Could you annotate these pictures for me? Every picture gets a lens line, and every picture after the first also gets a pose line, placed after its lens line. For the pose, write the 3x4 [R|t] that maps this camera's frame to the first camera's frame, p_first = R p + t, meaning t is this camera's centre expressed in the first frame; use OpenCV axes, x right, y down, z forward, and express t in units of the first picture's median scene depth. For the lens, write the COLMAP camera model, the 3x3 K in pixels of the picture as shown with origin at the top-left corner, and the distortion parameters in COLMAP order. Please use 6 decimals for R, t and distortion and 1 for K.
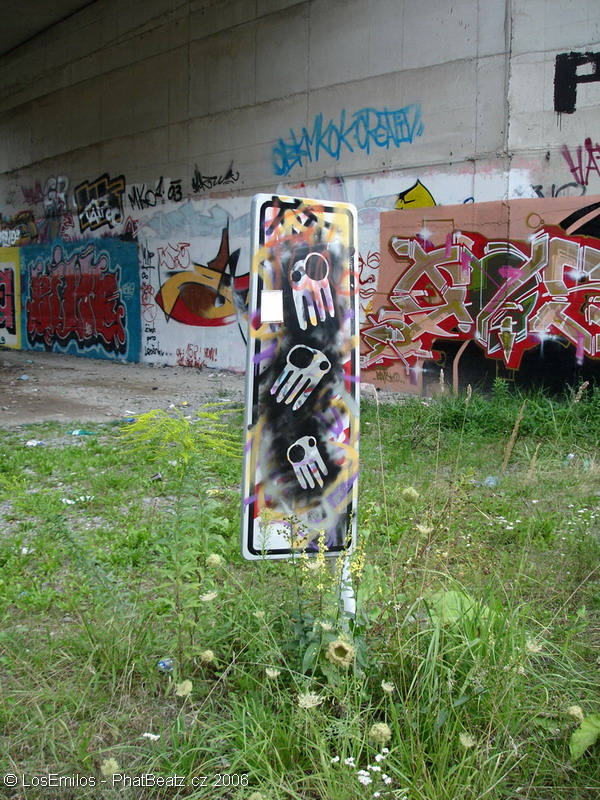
lens RADIAL K [[926.8, 0, 300.2], [0, 926.8, 405.0], [0, 0, 1]] dist [-0.116651, 0.000000]
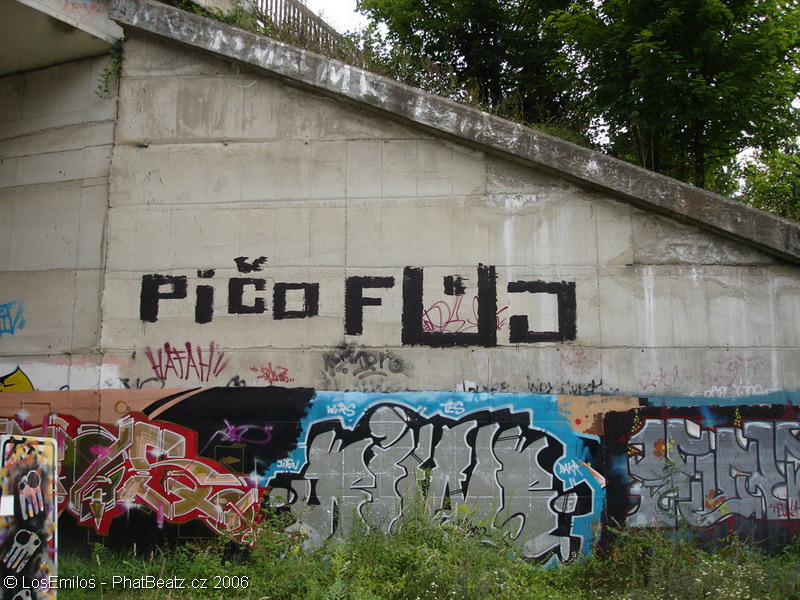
lens RADIAL K [[926.8, 0, 398.1], [0, 926.8, 302.0], [0, 0, 1]] dist [-0.116651, 0.000000]
pose [[0.842157, 0.077486, 0.533636, -0.094138], [0.074421, 0.963450, -0.257343, 0.001149], [-0.534072, 0.256437, 0.805610, -0.203292]]
